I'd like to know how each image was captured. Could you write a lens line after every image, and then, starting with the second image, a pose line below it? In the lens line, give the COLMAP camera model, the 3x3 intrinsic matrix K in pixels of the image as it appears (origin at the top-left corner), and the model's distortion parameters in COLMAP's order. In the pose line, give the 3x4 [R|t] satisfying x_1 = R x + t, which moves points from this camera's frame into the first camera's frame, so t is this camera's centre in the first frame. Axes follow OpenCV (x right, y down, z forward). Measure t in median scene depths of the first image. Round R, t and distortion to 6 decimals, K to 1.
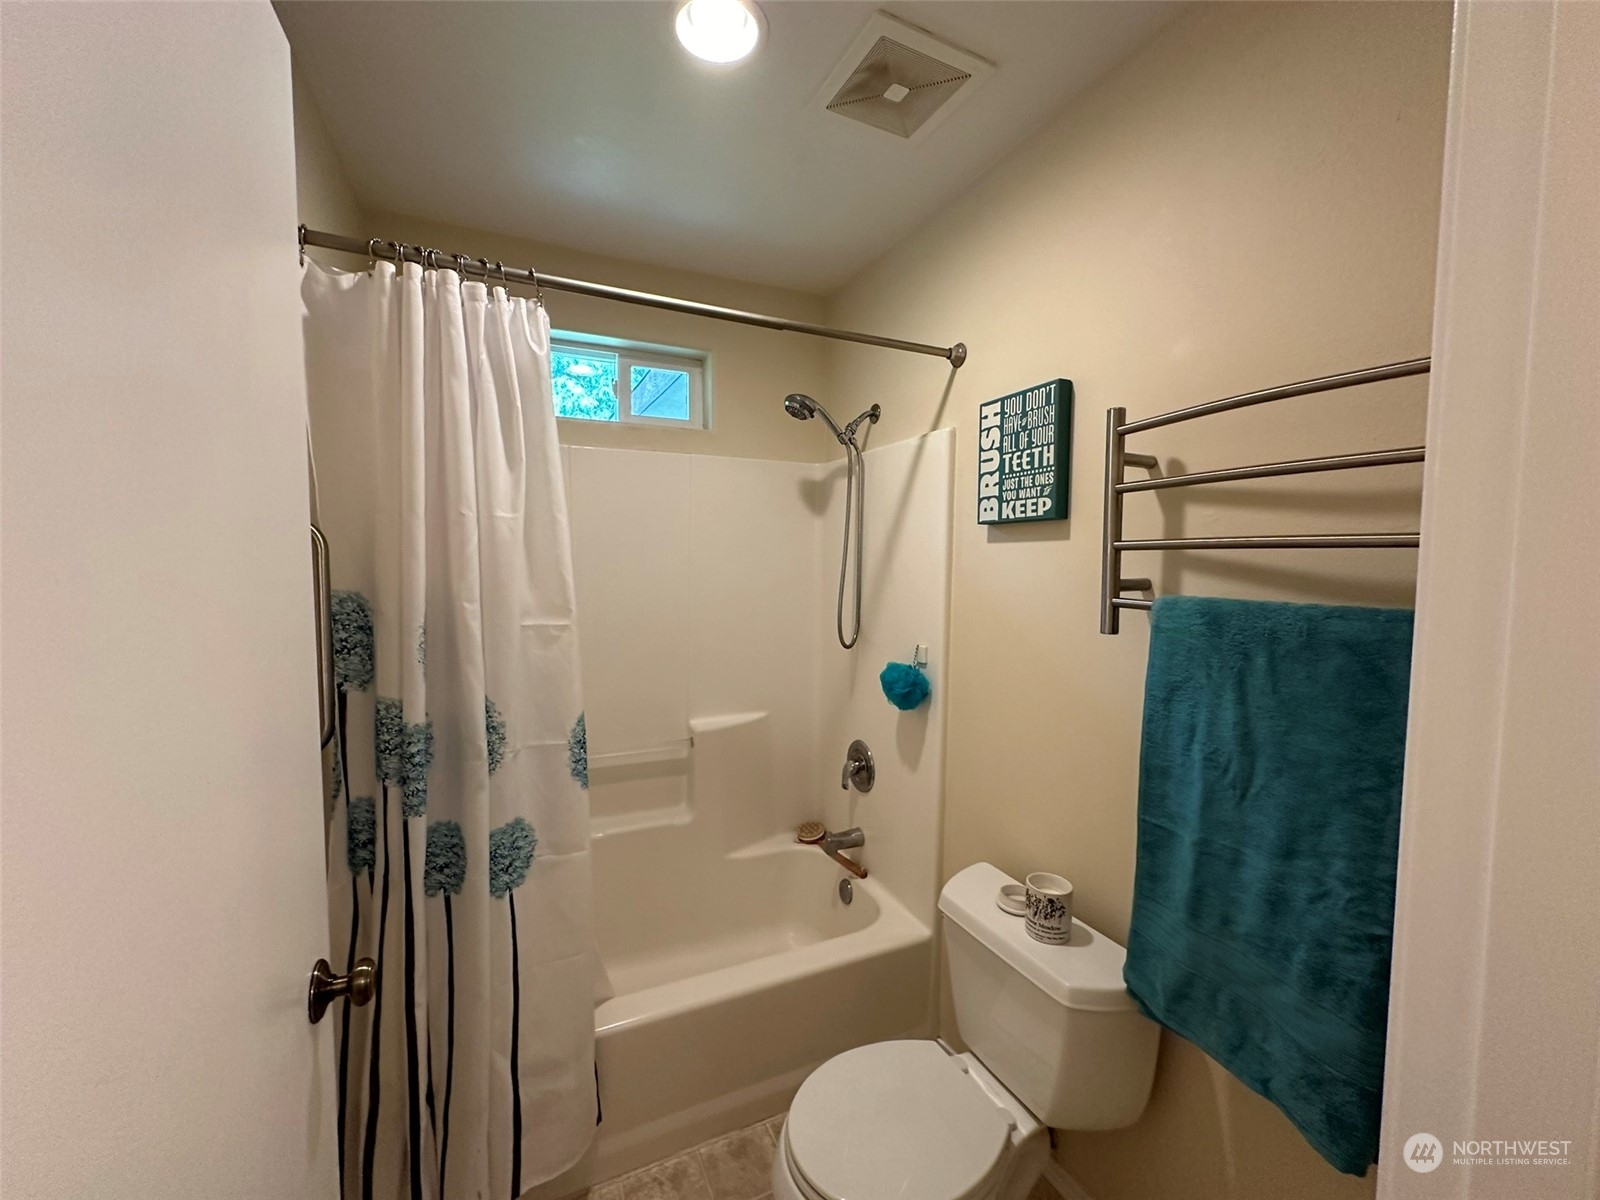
lens RADIAL K [[643.4, 0, 800.7], [0, 643.4, 596.3], [0, 0, 1]] dist [-0.004136, -0.000038]
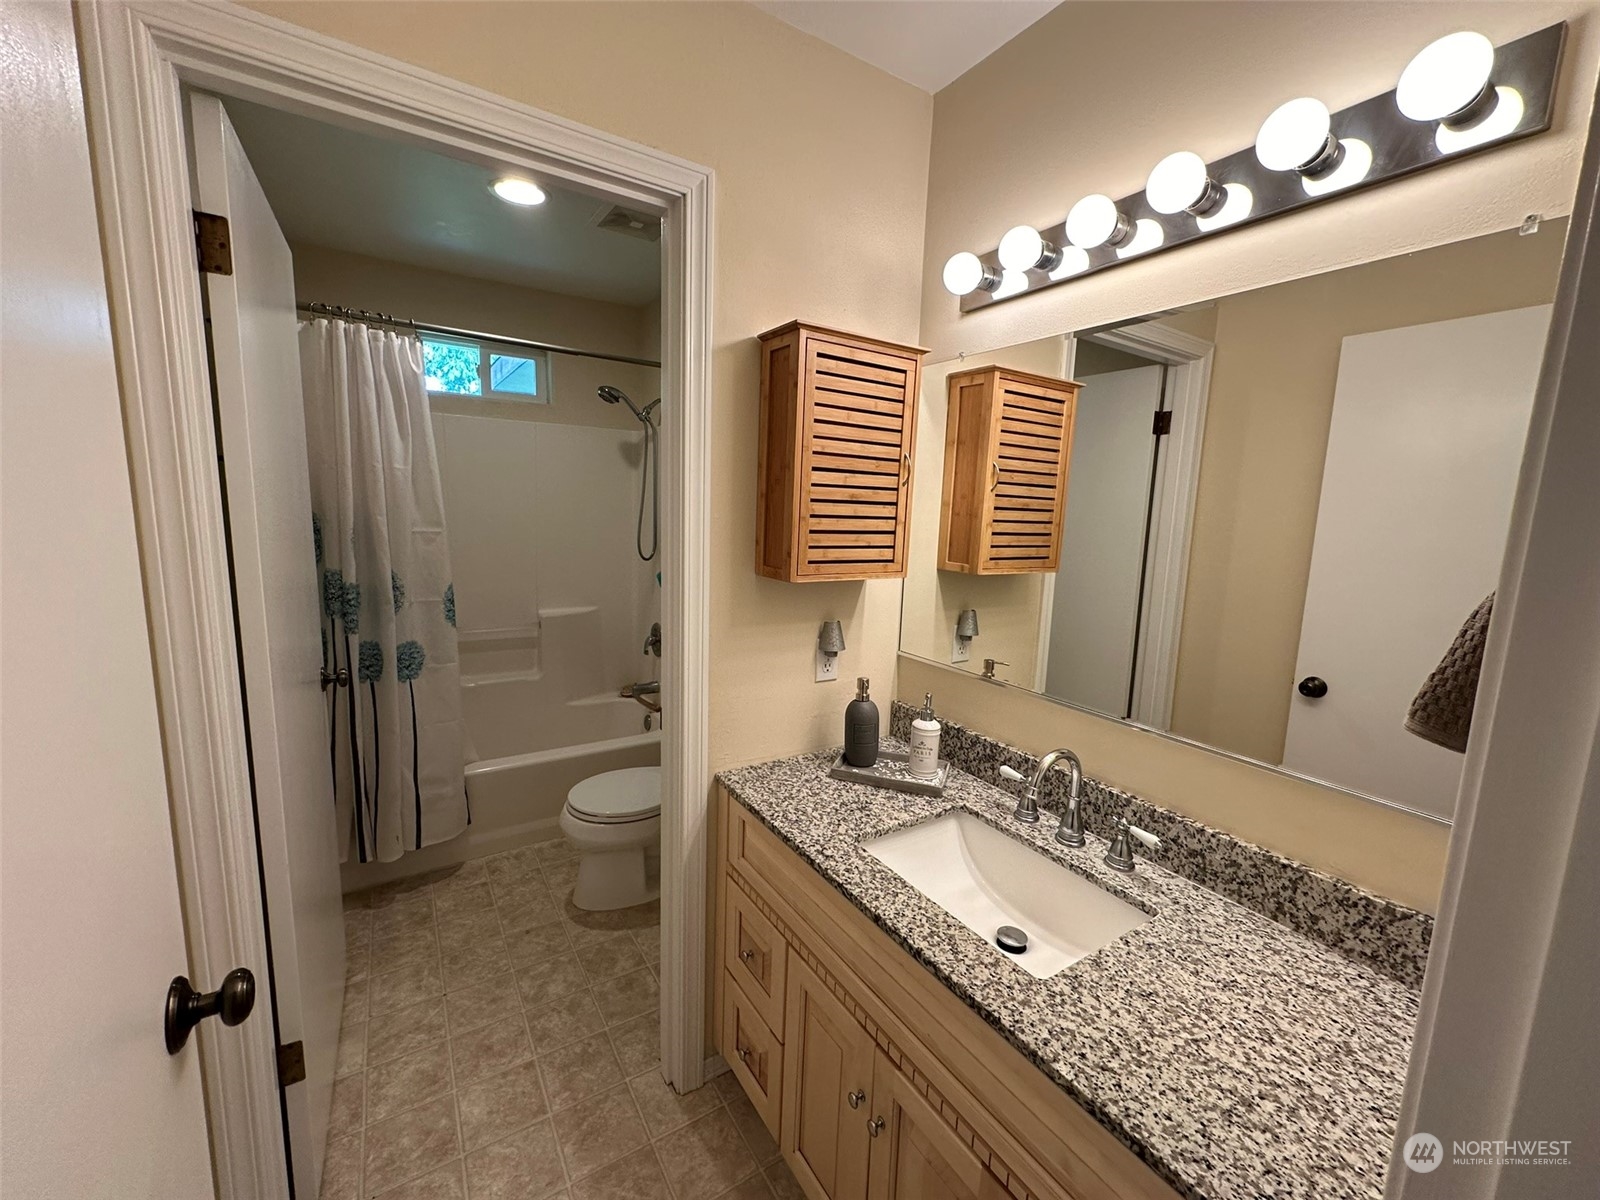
lens RADIAL K [[643.4, 0, 802.7], [0, 643.4, 600.6], [0, 0, 1]] dist [-0.004136, -0.000038]
pose [[0.990074, 0.008779, 0.140270, 0.364326], [-0.021478, 0.995775, 0.089276, 0.053676], [-0.138893, -0.091403, 0.986080, -0.863290]]
